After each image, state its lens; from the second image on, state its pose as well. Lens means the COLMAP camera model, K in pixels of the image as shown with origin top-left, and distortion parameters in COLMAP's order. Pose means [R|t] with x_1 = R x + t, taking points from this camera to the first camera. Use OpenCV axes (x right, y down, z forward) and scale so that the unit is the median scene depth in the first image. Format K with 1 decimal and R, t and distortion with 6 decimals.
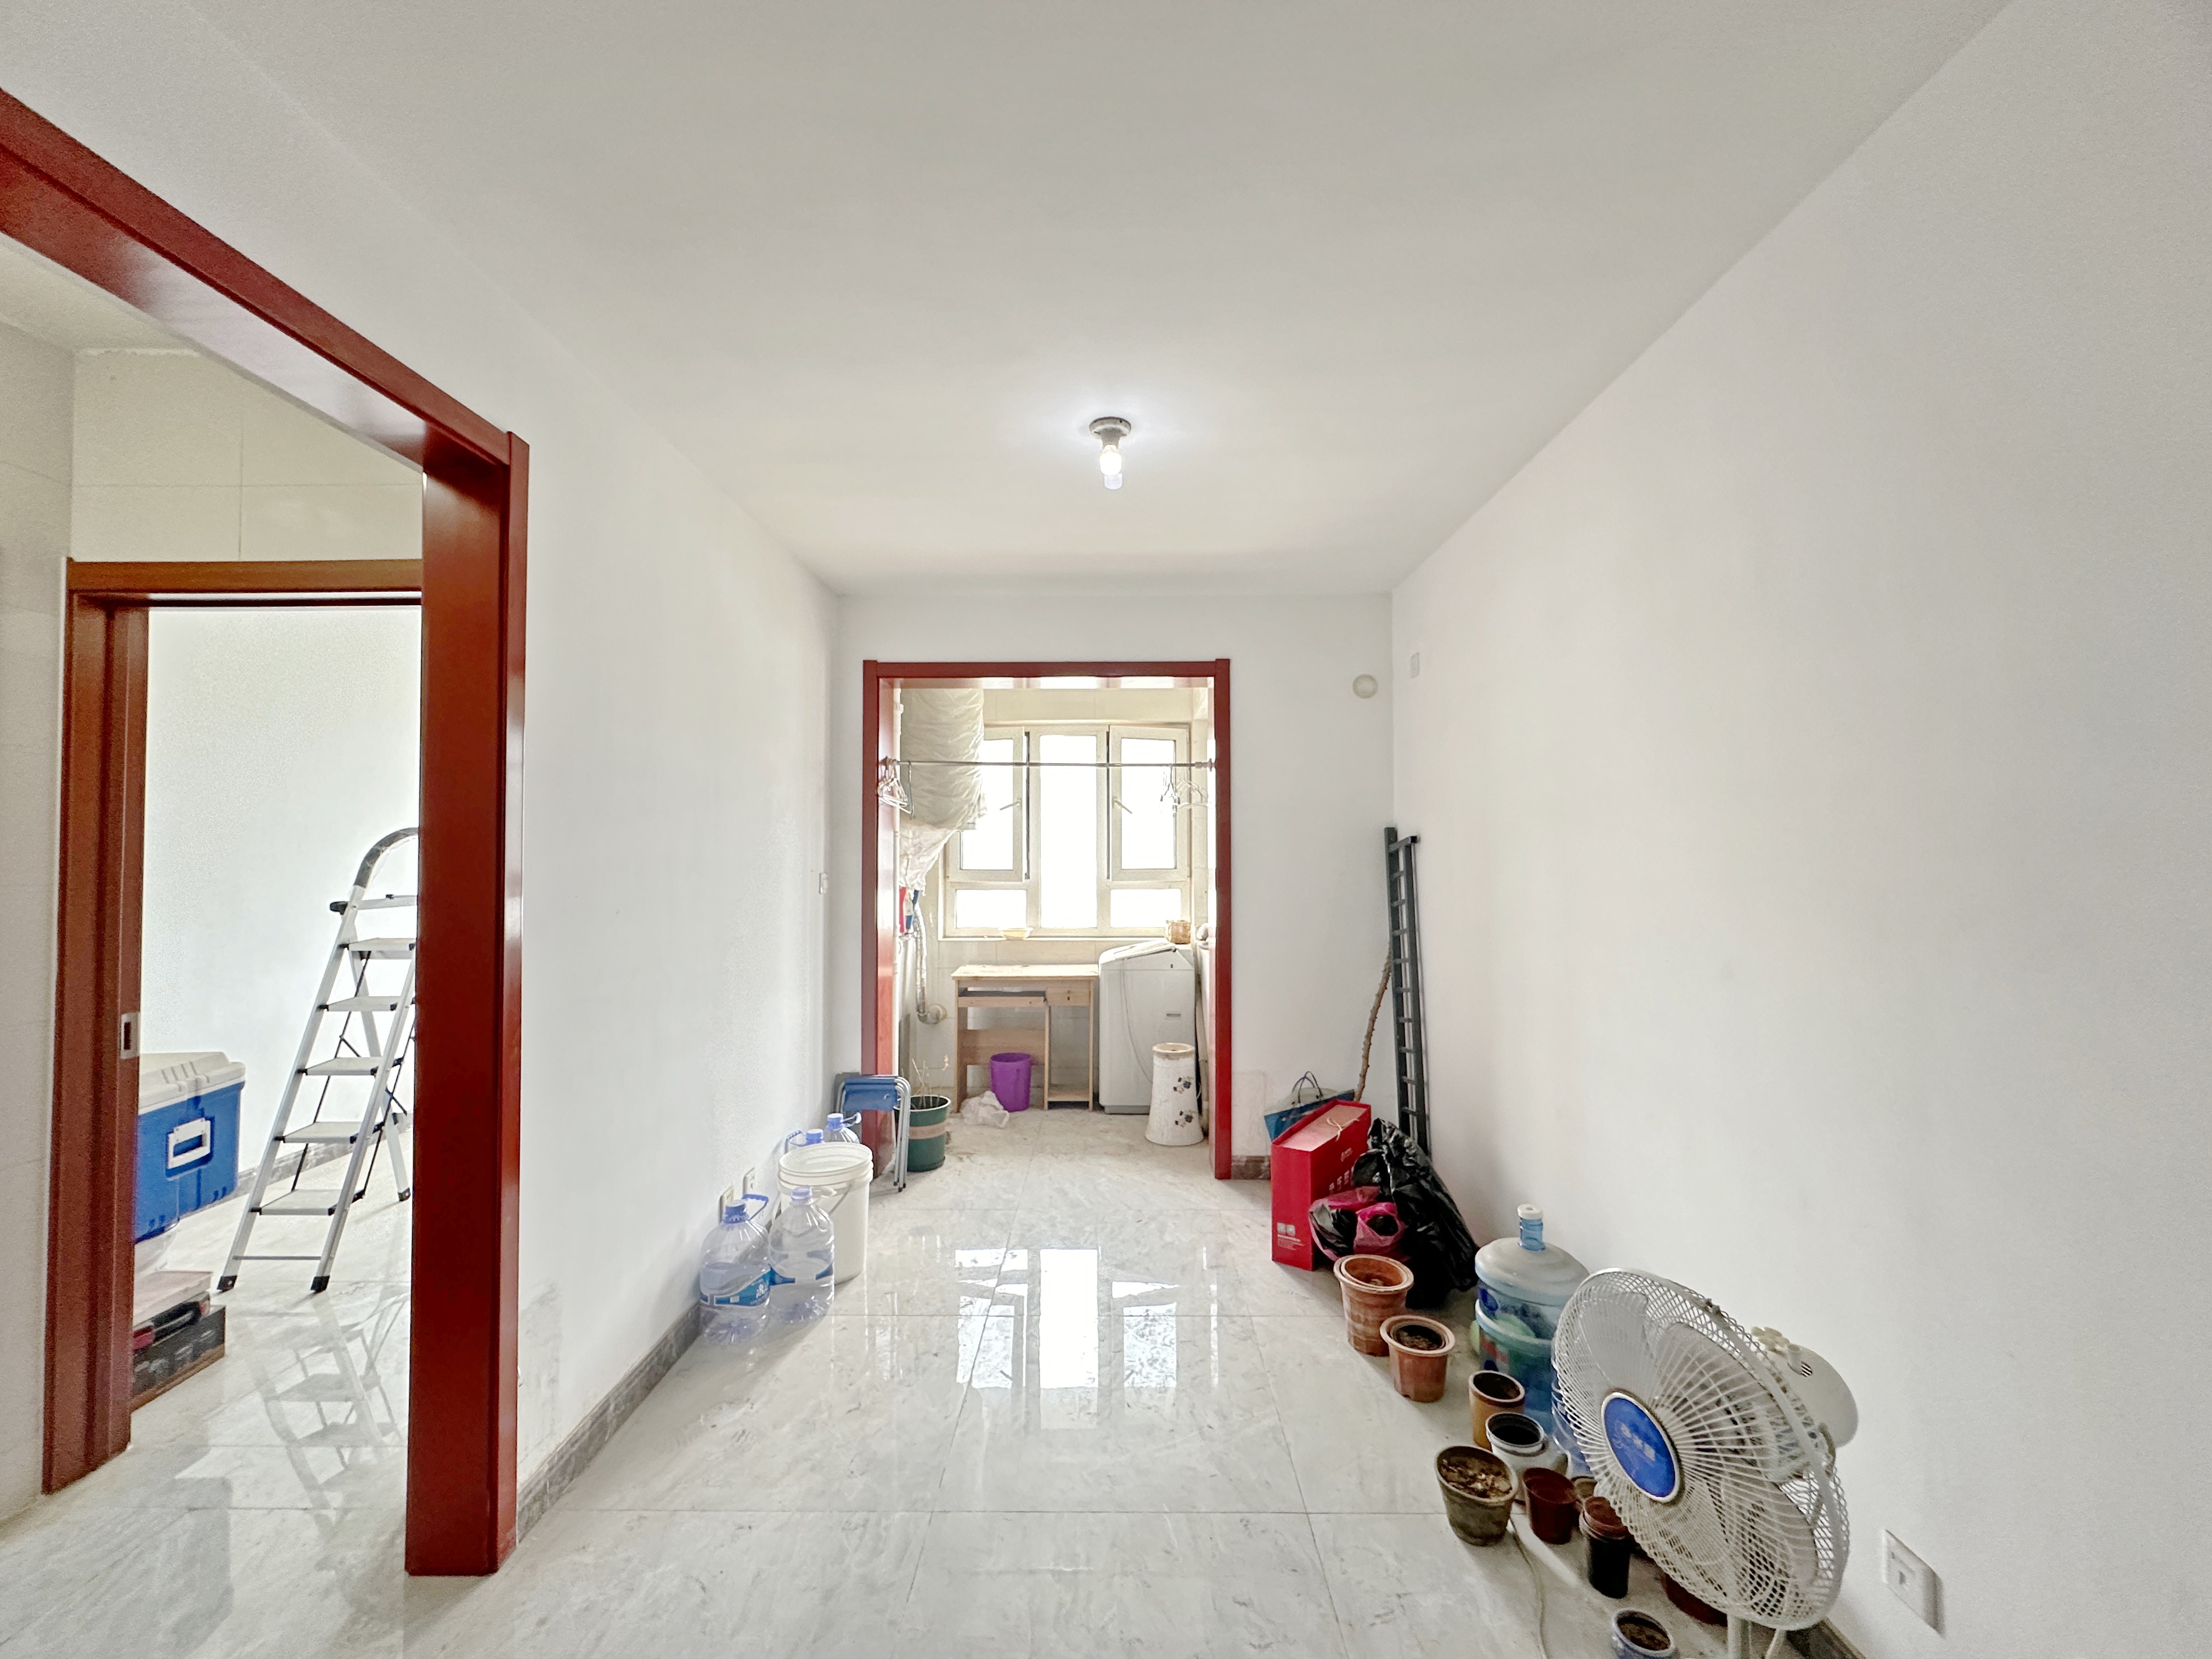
lens RADIAL K [[894.7, 0, 1107.1], [0, 894.7, 830.5], [0, 0, 1]] dist [-0.017434, 0.000424]
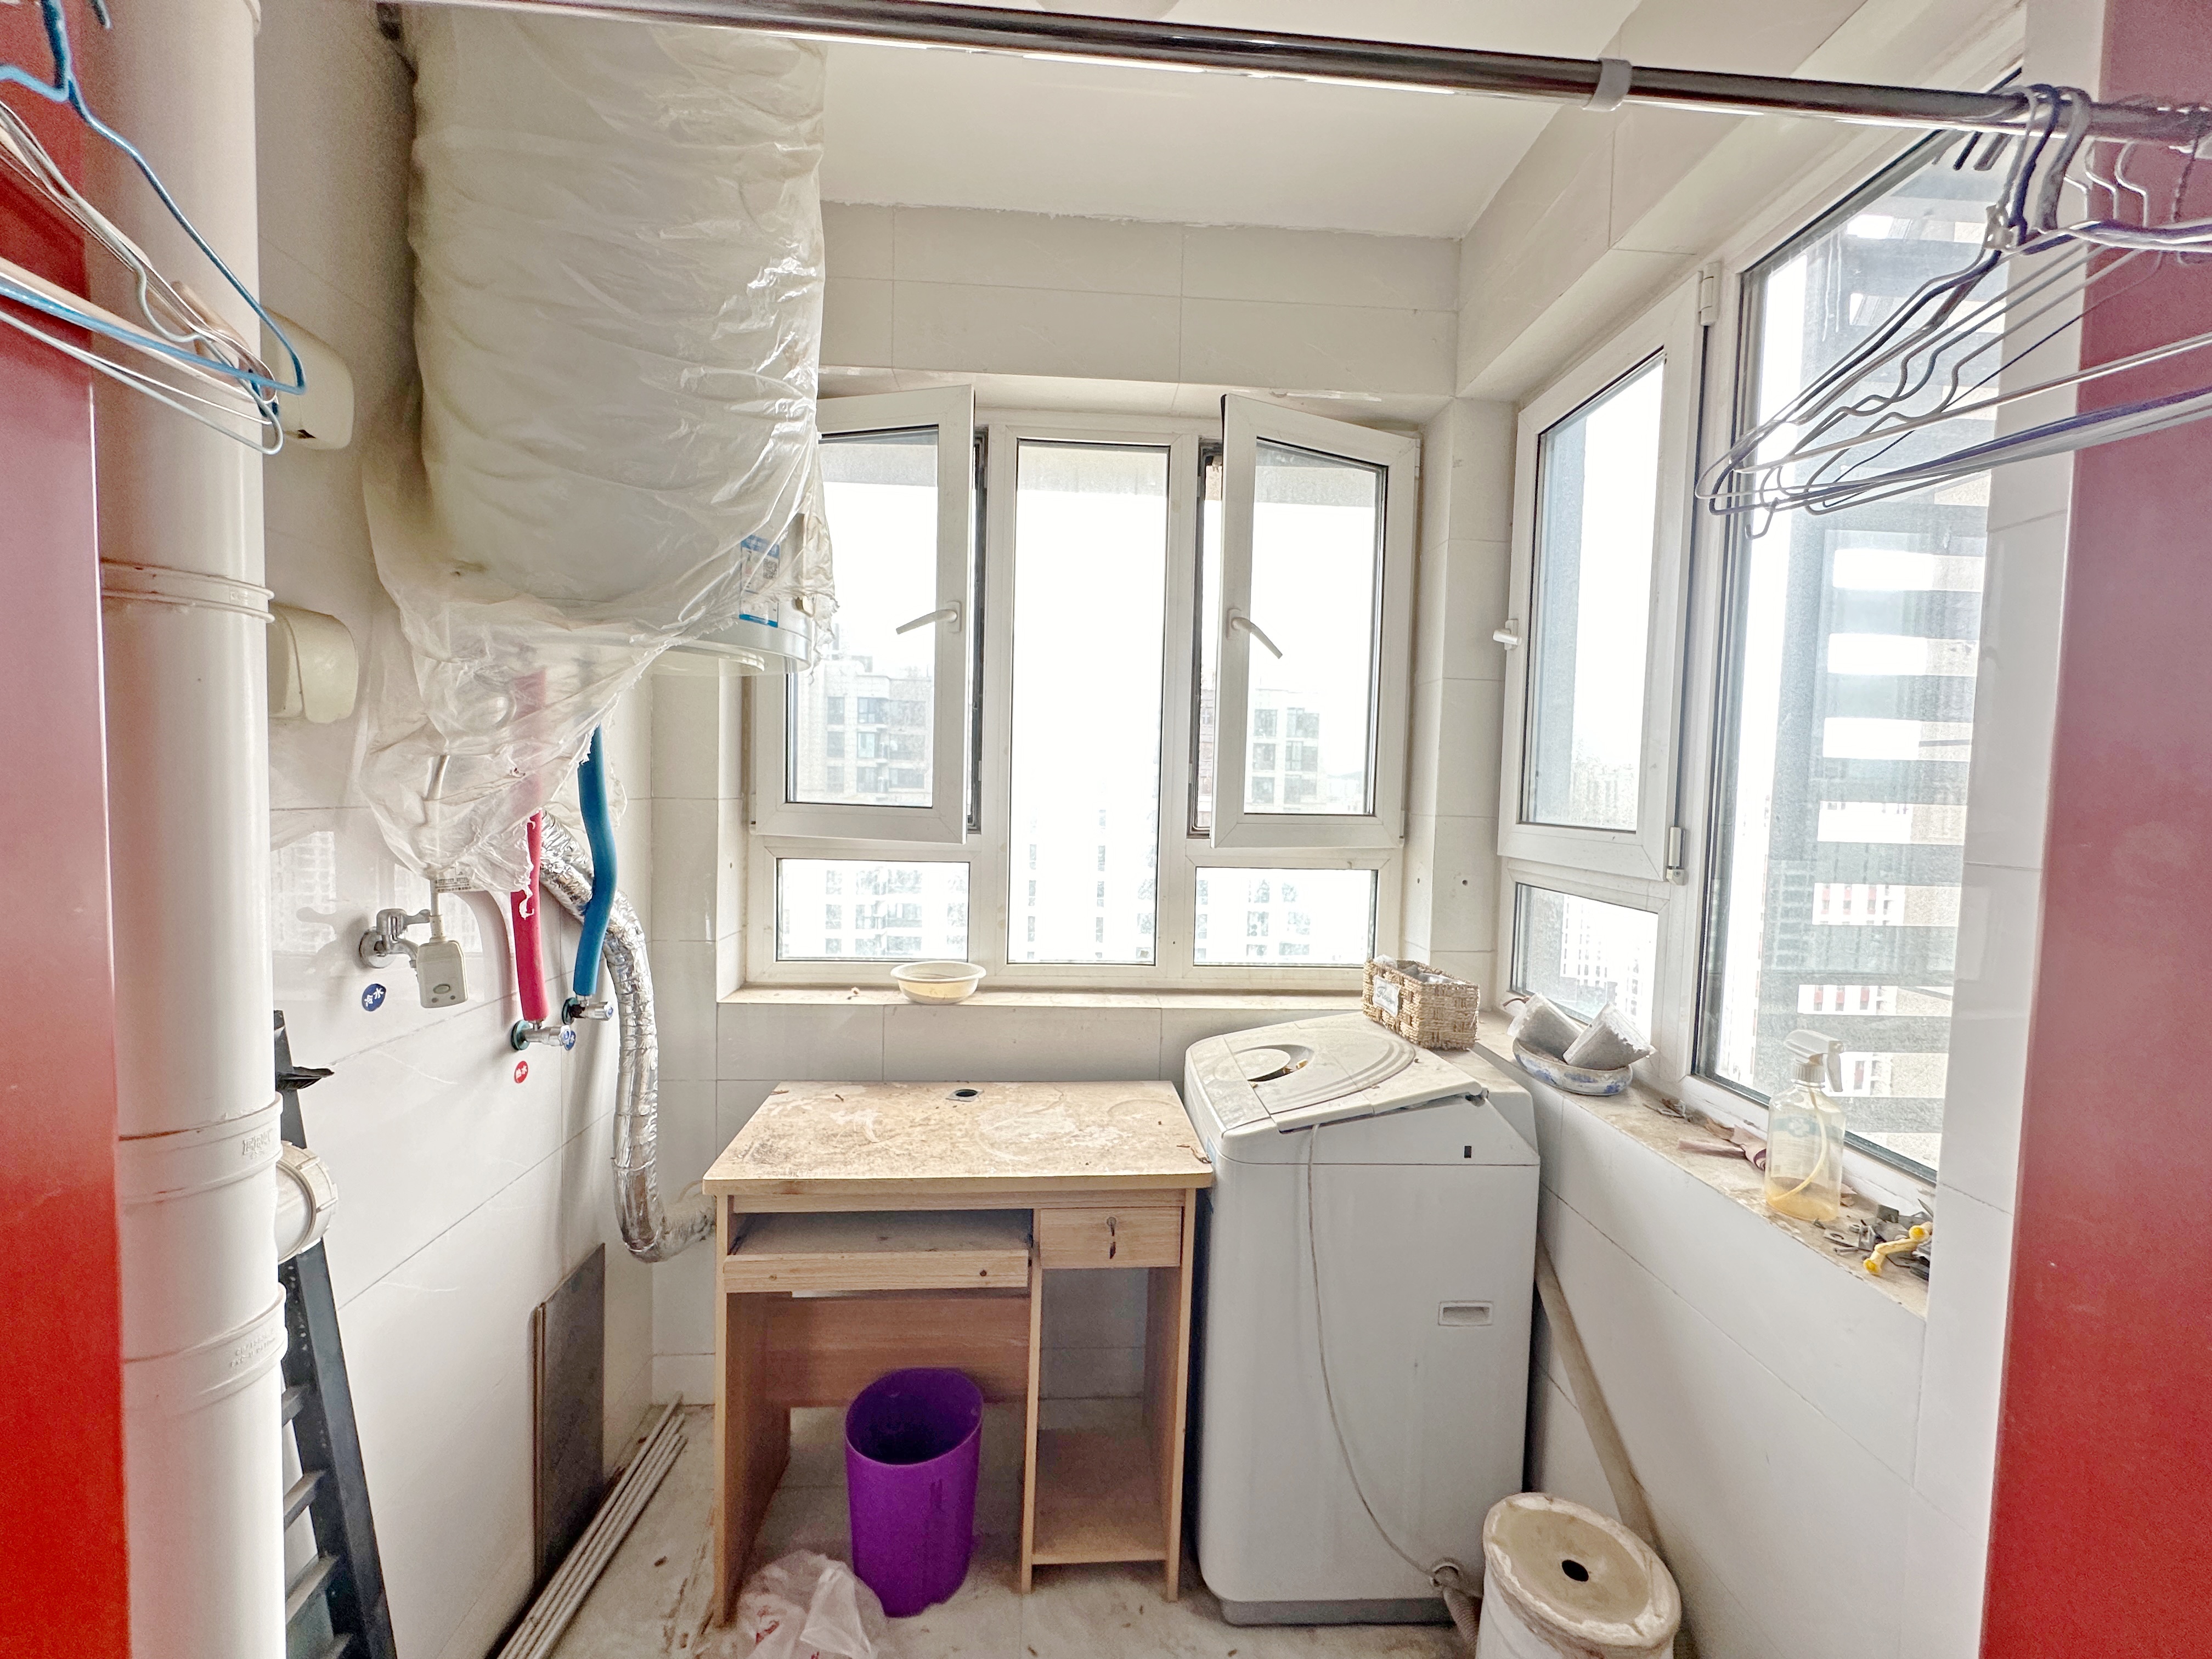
lens RADIAL K [[894.7, 0, 1111.9], [0, 894.7, 834.0], [0, 0, 1]] dist [-0.017434, 0.000424]
pose [[0.997186, 0.024564, 0.070822, -0.061210], [-0.030196, 0.996371, 0.079577, 0.024946], [-0.068610, -0.081492, 0.994310, 0.653683]]
